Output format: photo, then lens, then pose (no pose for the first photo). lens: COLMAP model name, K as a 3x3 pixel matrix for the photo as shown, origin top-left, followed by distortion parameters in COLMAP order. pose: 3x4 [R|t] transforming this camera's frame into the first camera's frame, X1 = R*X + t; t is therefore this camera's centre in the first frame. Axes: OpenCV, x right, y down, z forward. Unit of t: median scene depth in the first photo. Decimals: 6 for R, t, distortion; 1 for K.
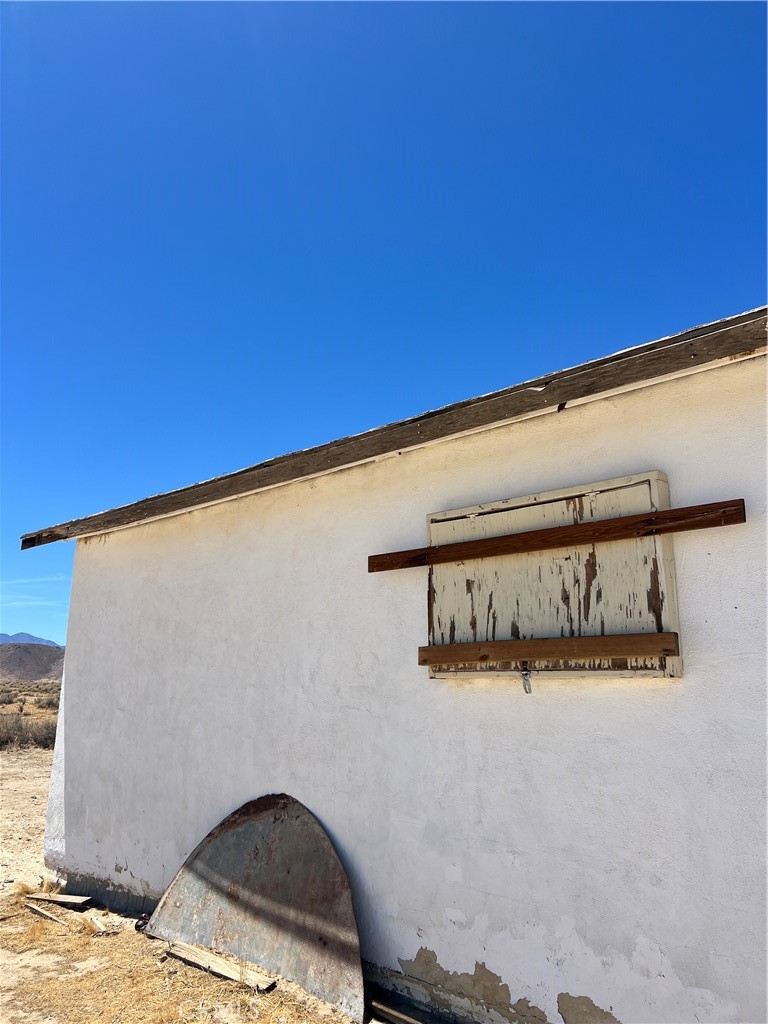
lens RADIAL K [[775.5, 0, 384.0], [0, 775.5, 510.8], [0, 0, 1]] dist [0.004724, -0.001525]
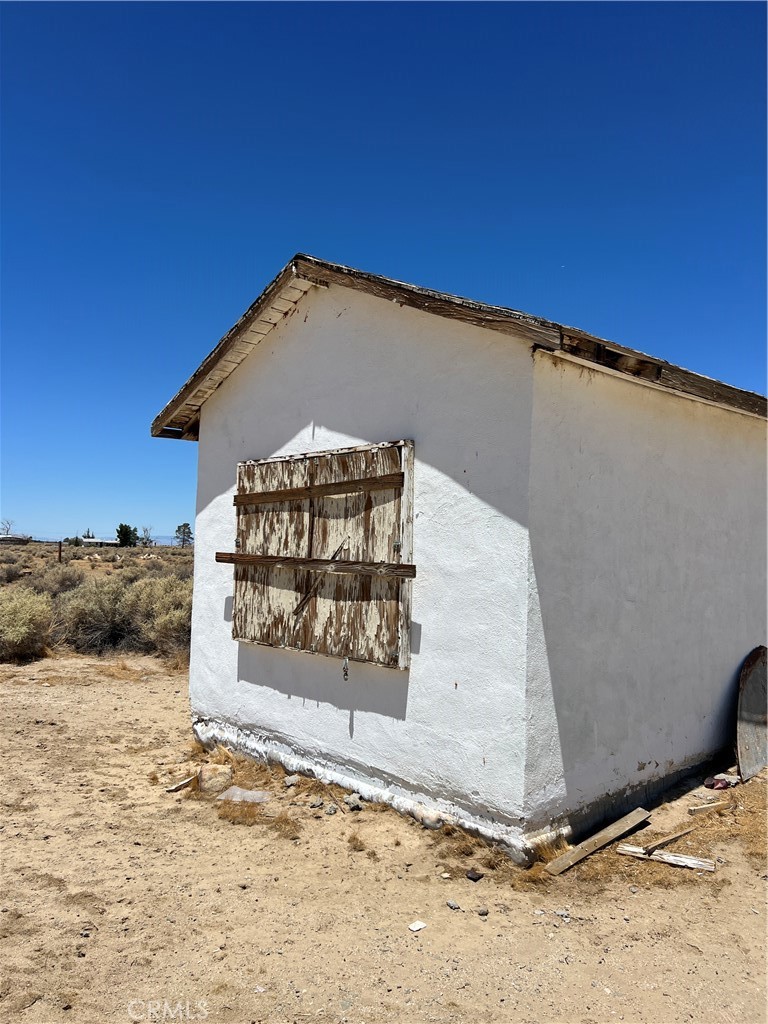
lens RADIAL K [[775.5, 0, 383.8], [0, 775.5, 513.1], [0, 0, 1]] dist [0.004724, -0.001525]
pose [[0.078884, 0.030608, 0.996414, -1.255113], [-0.251870, 0.967712, -0.009787, 0.247394], [-0.964541, -0.250194, 0.084047, 1.254169]]
